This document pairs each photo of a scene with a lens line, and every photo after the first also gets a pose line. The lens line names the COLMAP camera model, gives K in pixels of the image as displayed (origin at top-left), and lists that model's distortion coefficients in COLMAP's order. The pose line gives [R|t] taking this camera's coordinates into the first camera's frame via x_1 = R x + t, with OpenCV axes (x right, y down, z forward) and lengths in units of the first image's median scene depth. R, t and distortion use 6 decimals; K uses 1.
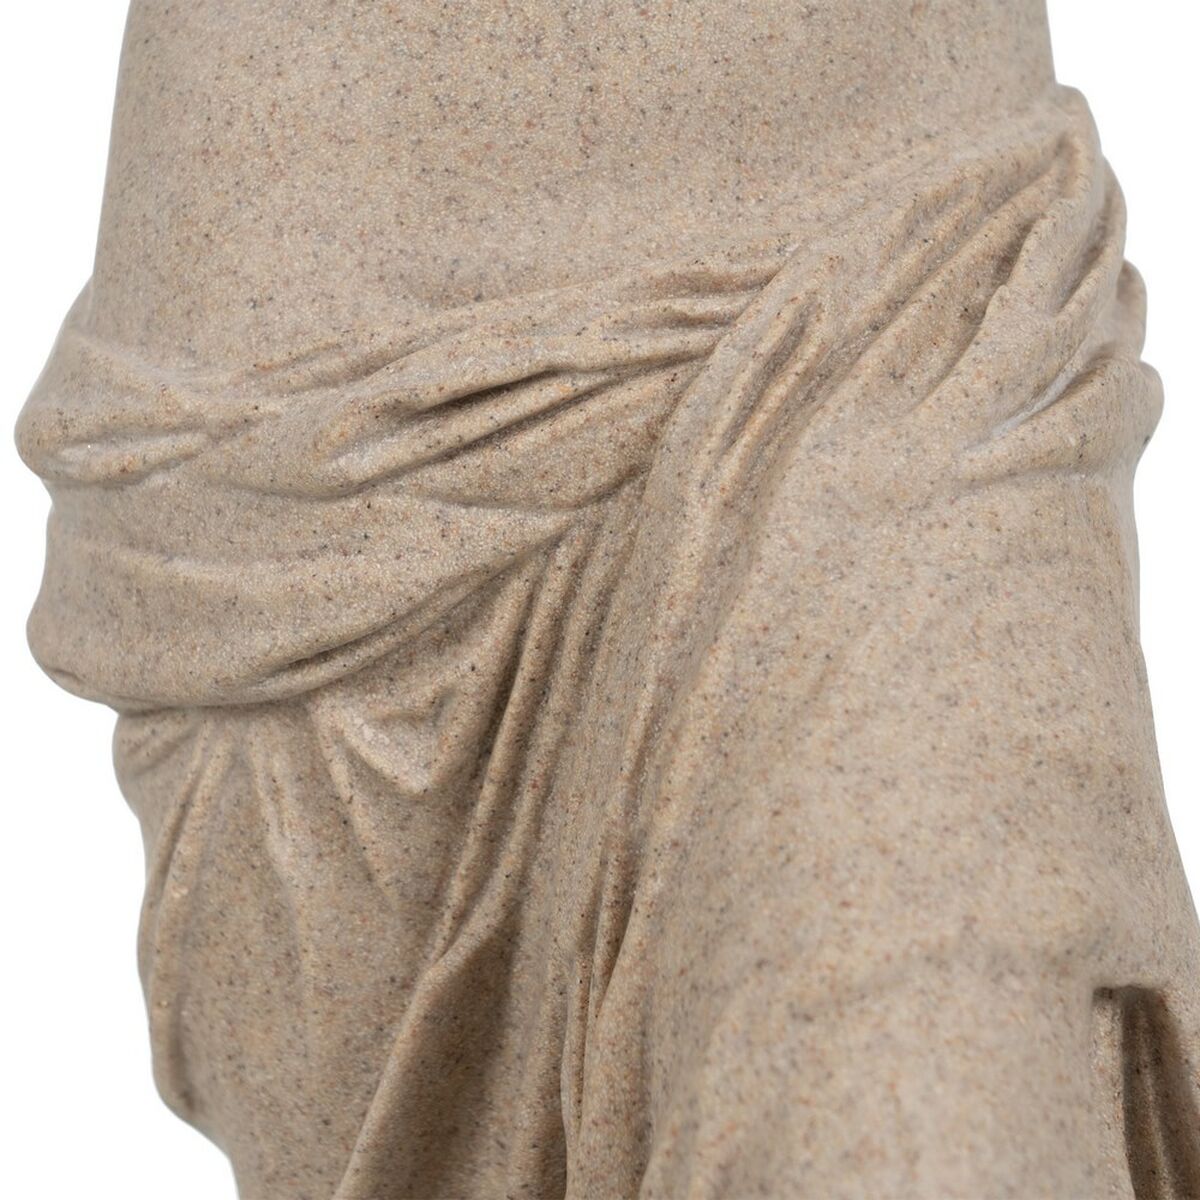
lens RADIAL K [[5267.6, 0, 600.0], [0, 5267.6, 600.0], [0, 0, 1]] dist [-0.005902, 2.308847]
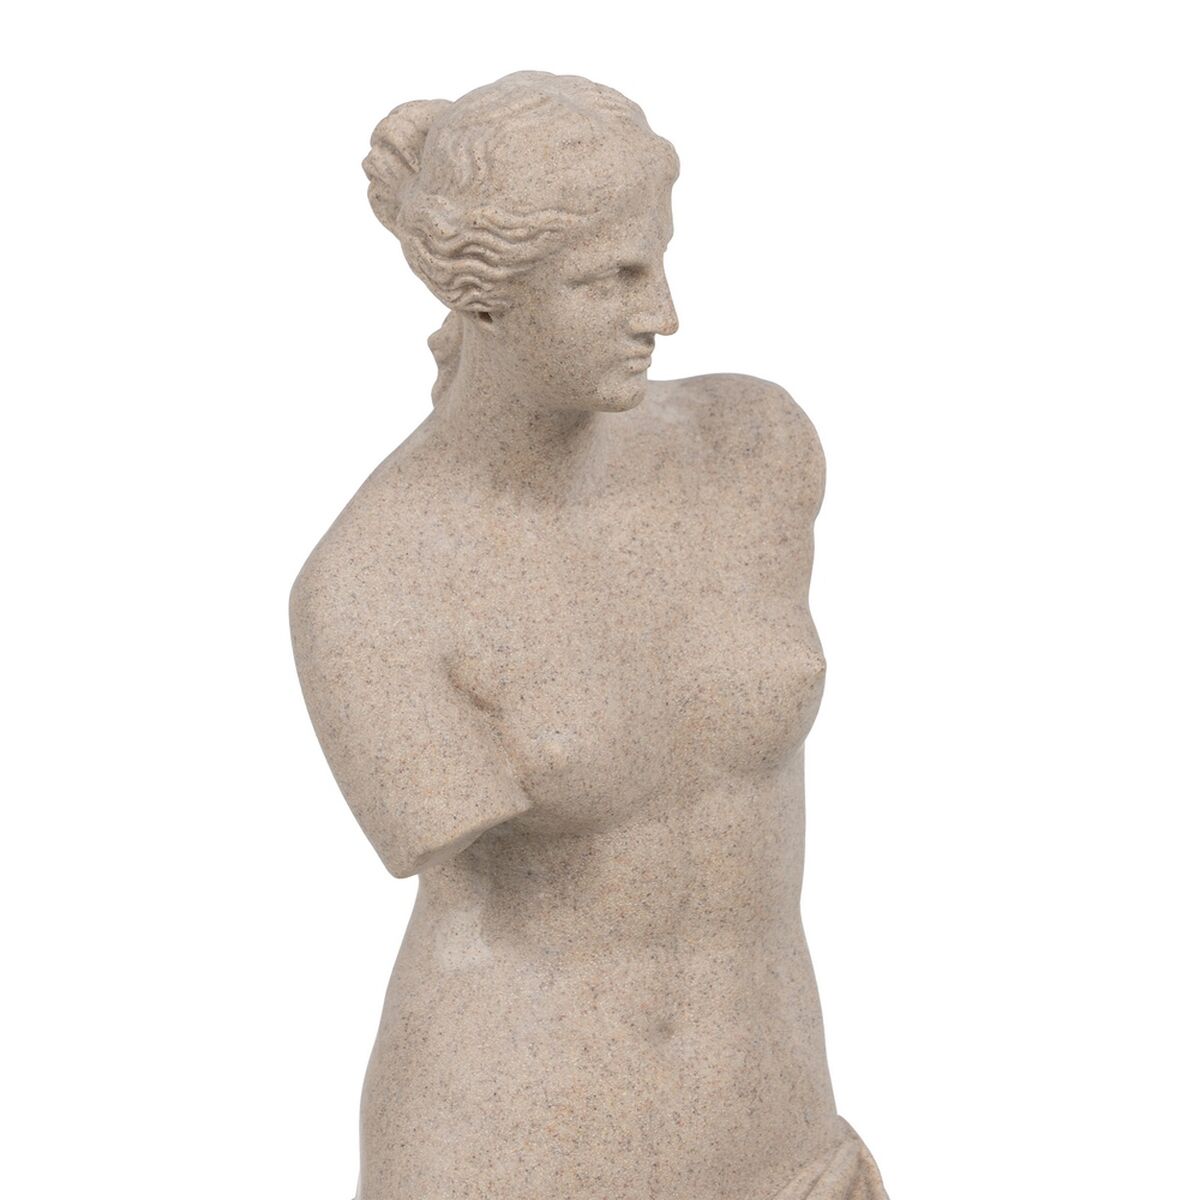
lens RADIAL K [[6876.8, 0, 599.8], [0, 6876.8, 449.8], [0, 0, 1]] dist [0.318522, -2.142061]
pose [[0.954135, -0.042654, 0.296324, -0.755468], [0.056102, 0.997738, -0.037025, -0.265388], [-0.294074, 0.051951, 0.954370, -1.407700]]
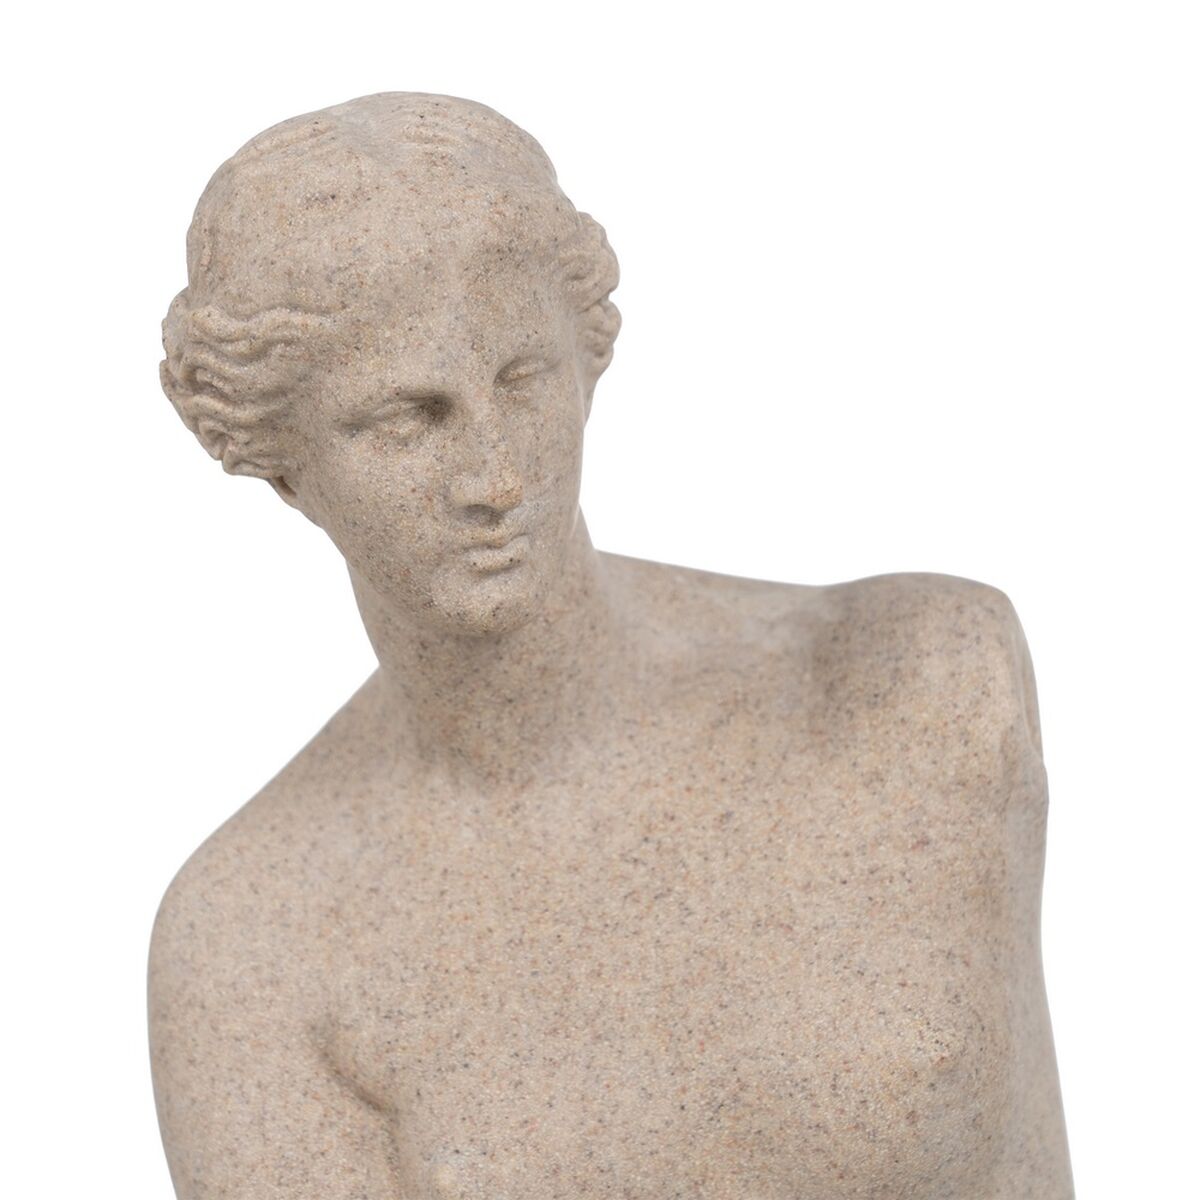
lens RADIAL K [[5599.2, 0, 600.0], [0, 5599.2, 600.0], [0, 0, 1]] dist [0.029355, 7.363842]
pose [[0.966310, -0.049705, -0.252538, 0.316816], [0.031940, 0.996749, -0.073969, -0.285778], [0.255393, 0.063411, 0.964756, -0.242085]]
